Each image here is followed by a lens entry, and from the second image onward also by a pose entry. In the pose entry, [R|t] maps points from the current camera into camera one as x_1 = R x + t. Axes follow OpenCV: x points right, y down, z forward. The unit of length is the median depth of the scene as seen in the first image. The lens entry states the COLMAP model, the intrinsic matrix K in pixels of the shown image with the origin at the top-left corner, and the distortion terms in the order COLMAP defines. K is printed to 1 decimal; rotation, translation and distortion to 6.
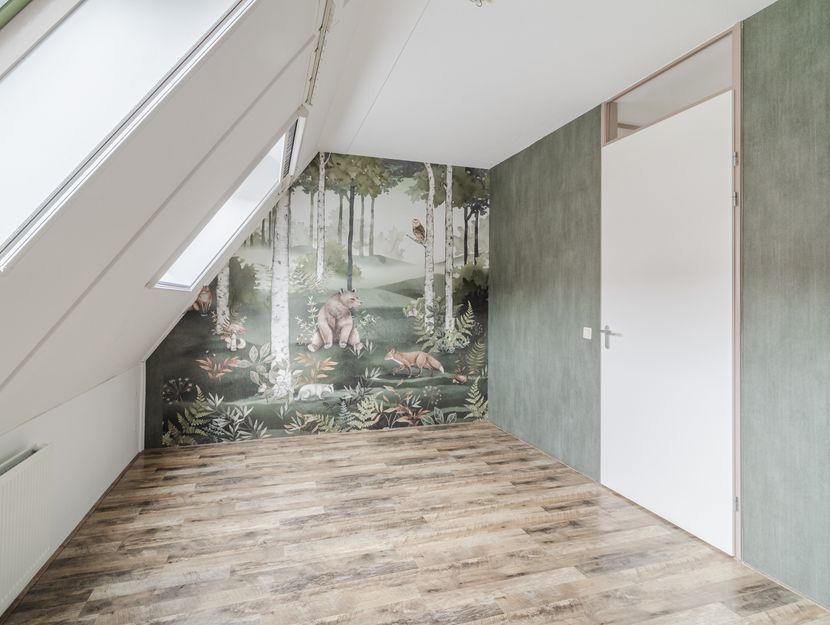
lens RADIAL K [[454.0, 0, 415.6], [0, 454.0, 311.7], [0, 0, 1]] dist [0.058353, 0.000602]
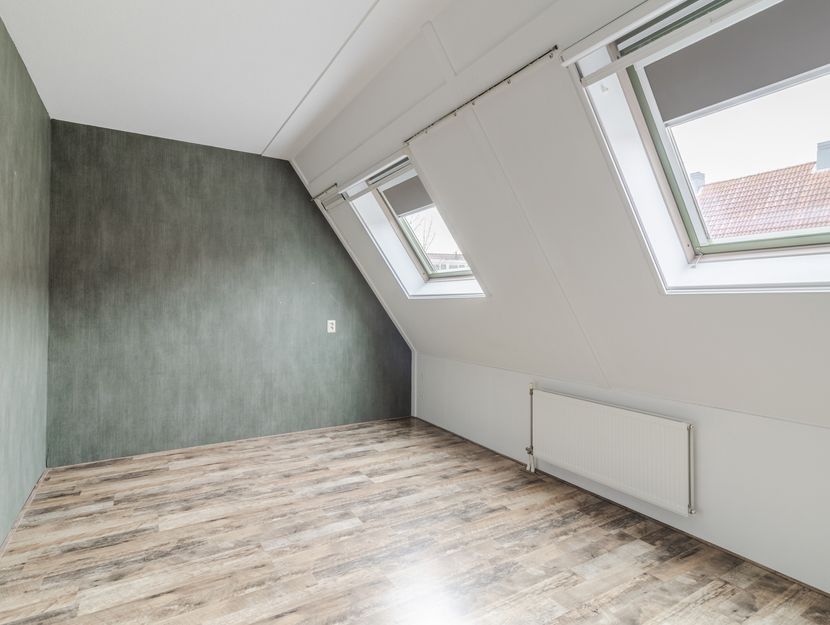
lens RADIAL K [[454.0, 0, 412.7], [0, 454.0, 312.8], [0, 0, 1]] dist [0.058353, 0.000602]
pose [[-0.975008, -0.009185, -0.221978, 0.186864], [-0.017970, 0.999132, 0.037590, -0.043998], [0.221440, 0.040640, -0.974327, 1.931359]]
